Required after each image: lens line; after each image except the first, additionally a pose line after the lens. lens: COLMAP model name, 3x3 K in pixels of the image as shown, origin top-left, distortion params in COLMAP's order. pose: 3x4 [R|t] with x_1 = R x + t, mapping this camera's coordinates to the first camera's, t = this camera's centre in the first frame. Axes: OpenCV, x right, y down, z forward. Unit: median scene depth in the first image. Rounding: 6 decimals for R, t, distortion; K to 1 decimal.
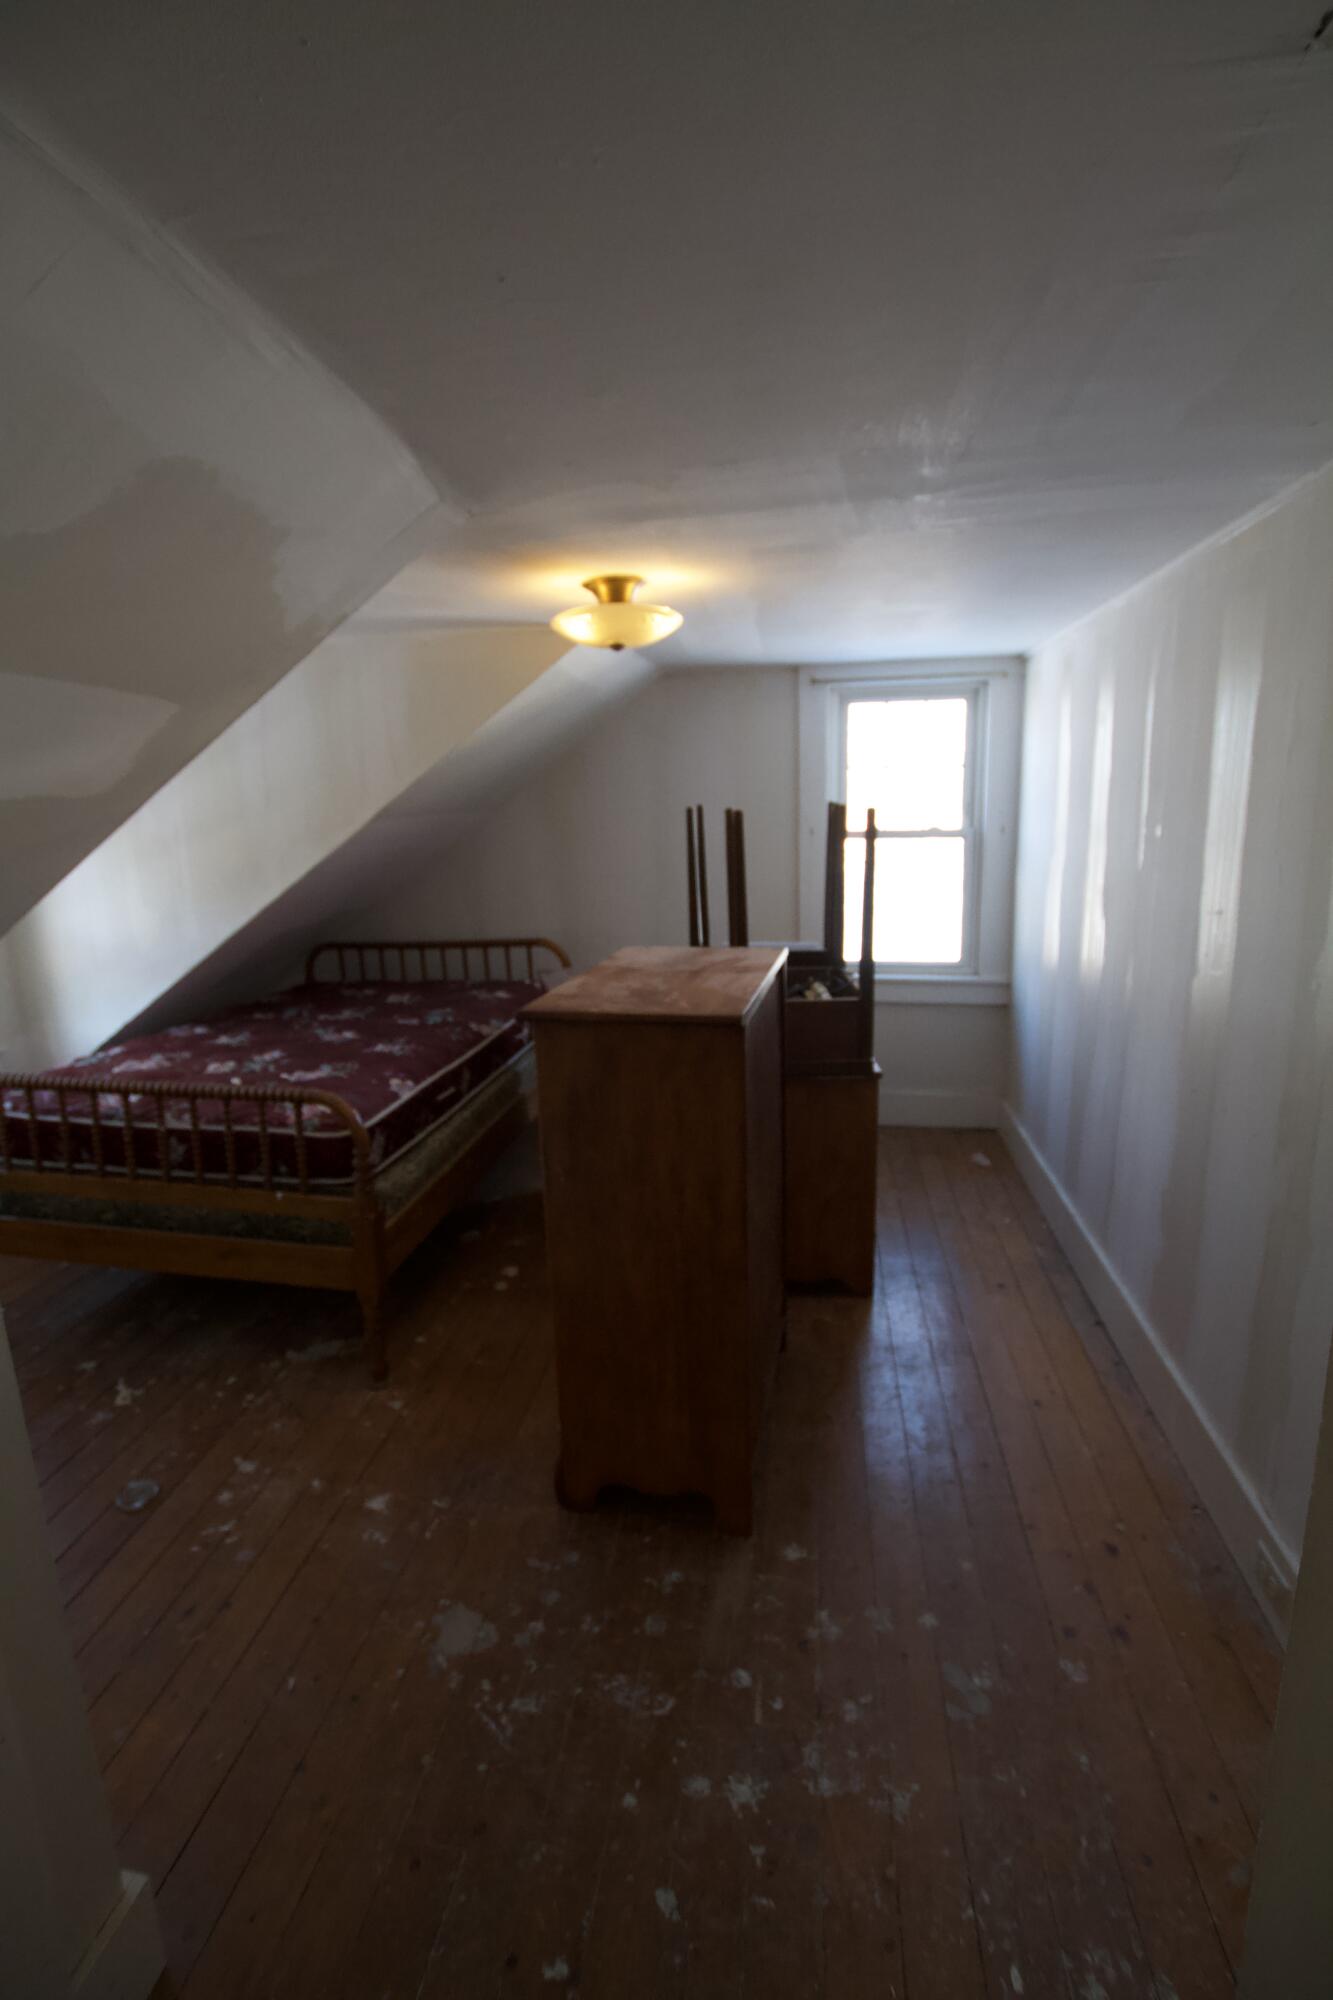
lens RADIAL K [[926.6, 0, 666.5], [0, 926.6, 1000.0], [0, 0, 1]] dist [-0.032461, 0.005036]
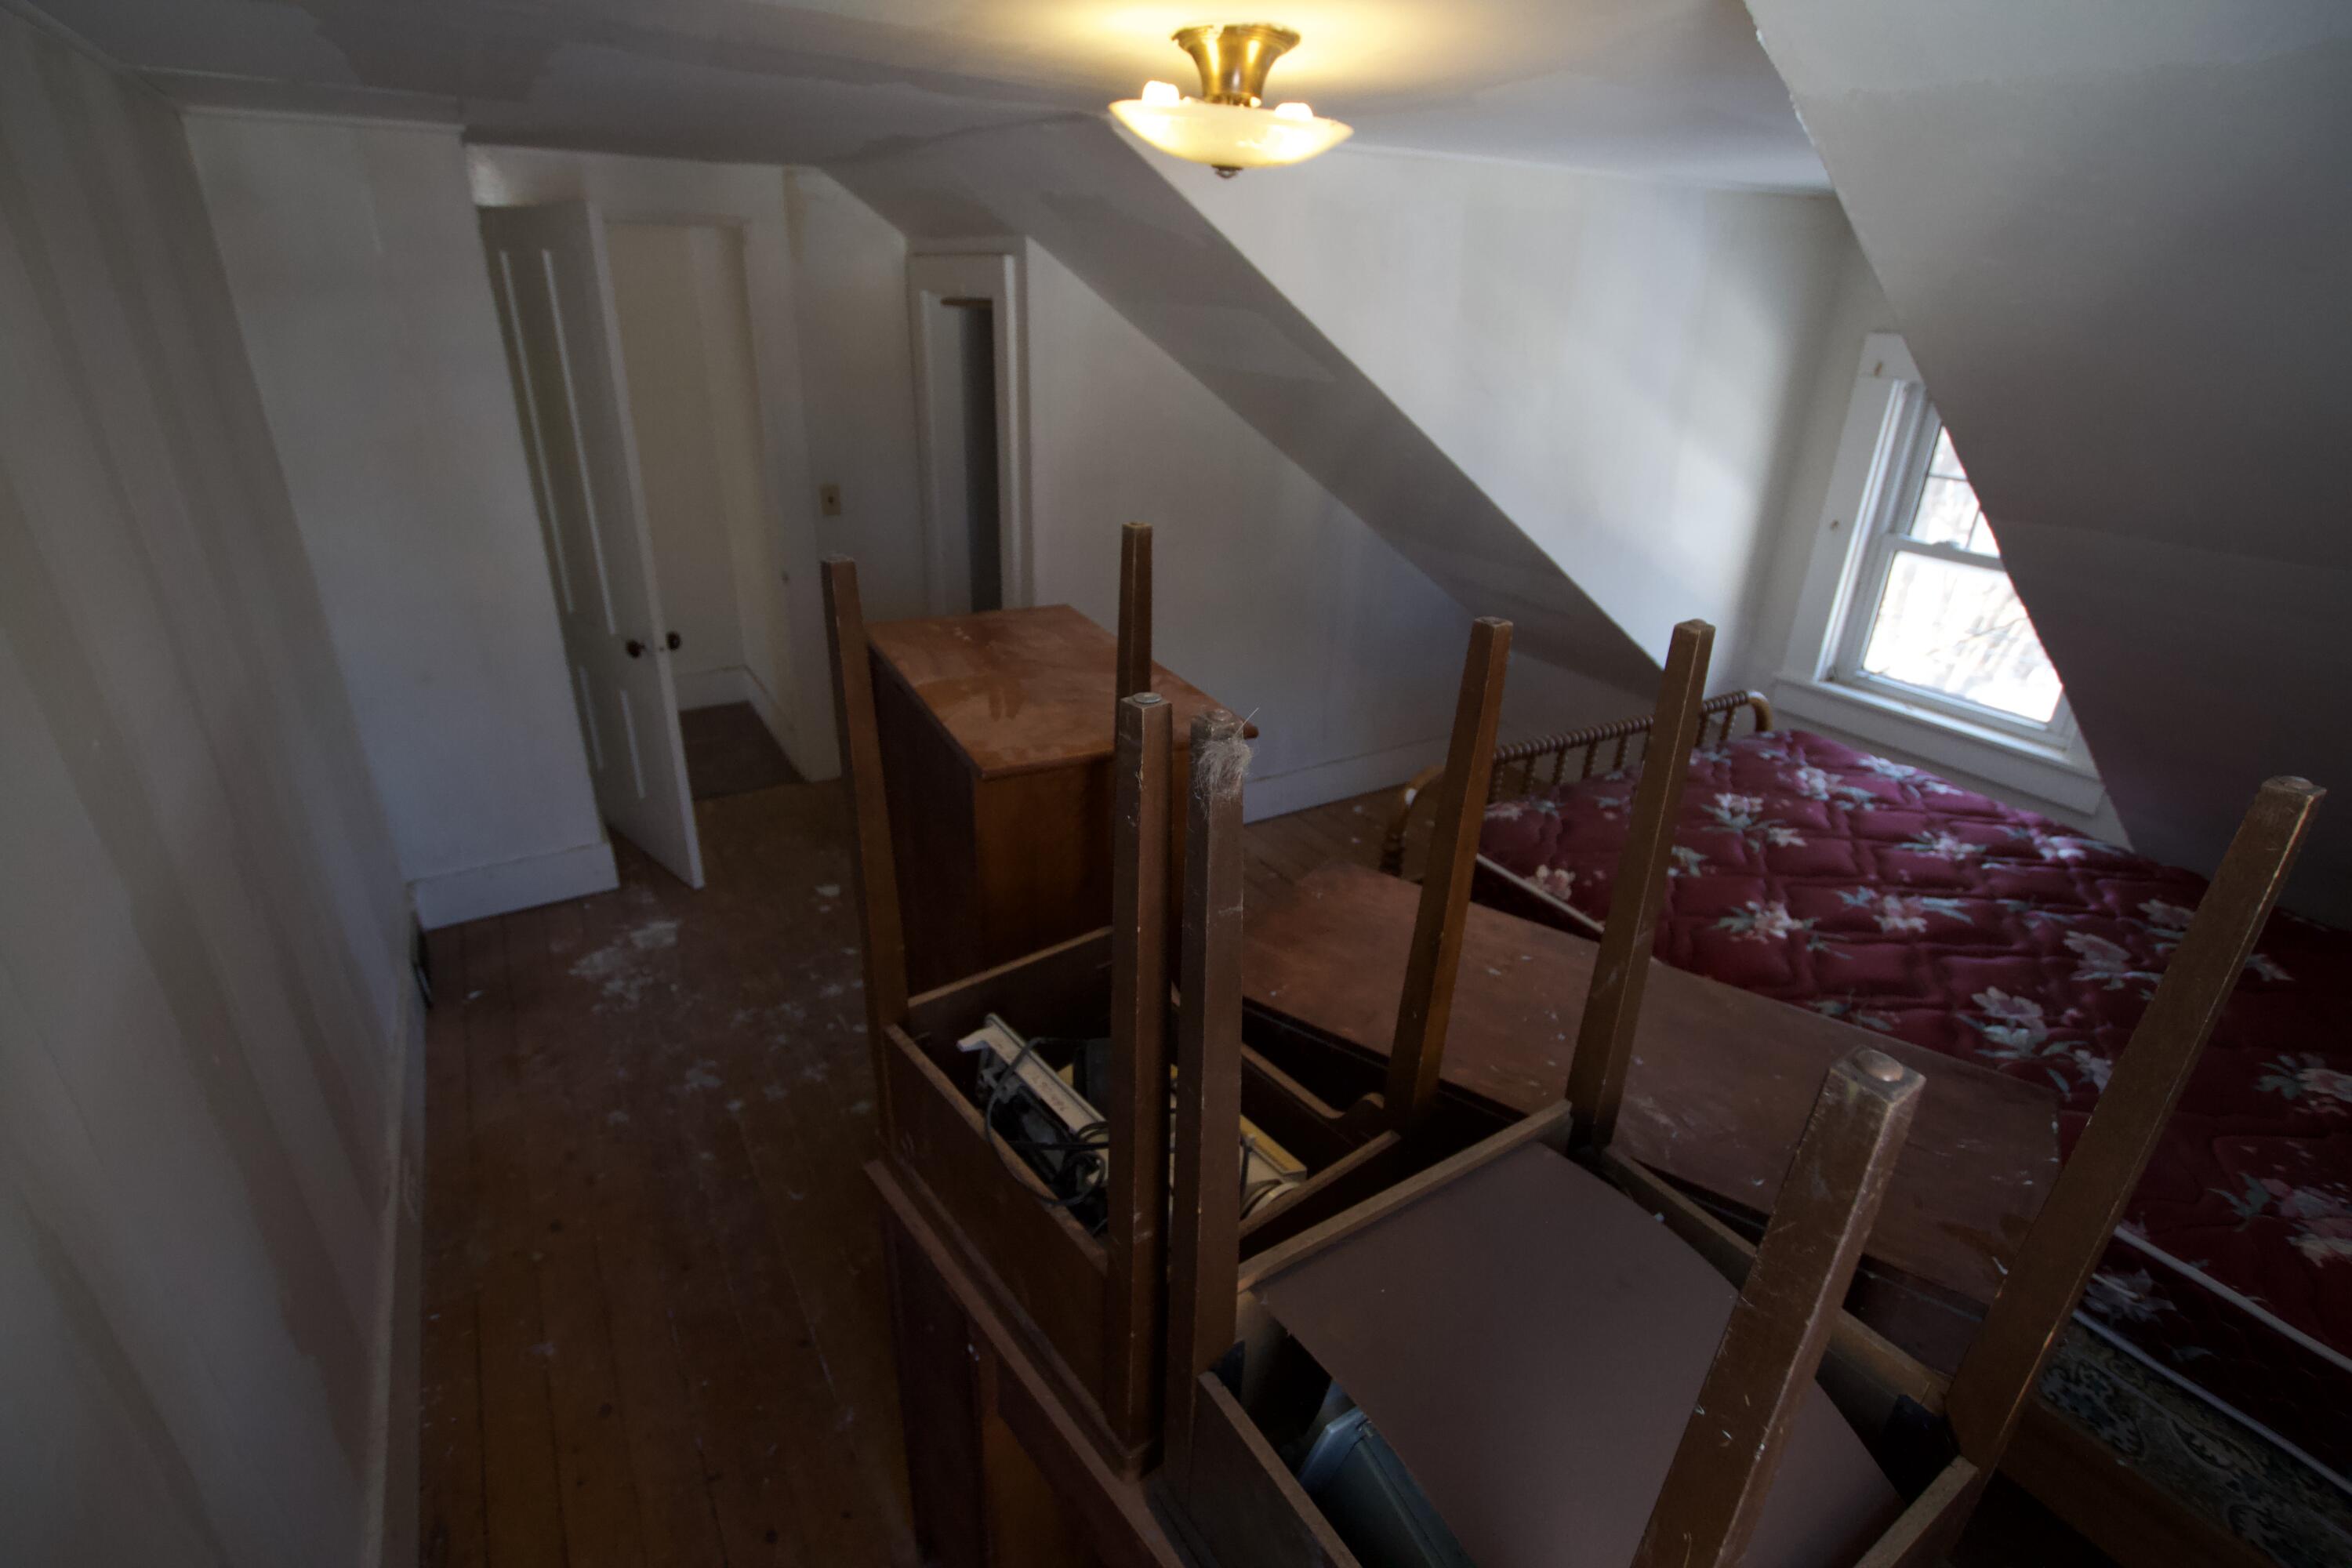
lens RADIAL K [[1089.7, 0, 1163.4], [0, 1089.7, 780.6], [0, 0, 1]] dist [-0.032461, 0.005036]
pose [[-0.739103, 0.295711, -0.605212, 0.389218], [-0.152820, 0.801442, 0.578219, -0.387175], [0.656028, 0.519852, -0.547158, 1.228162]]
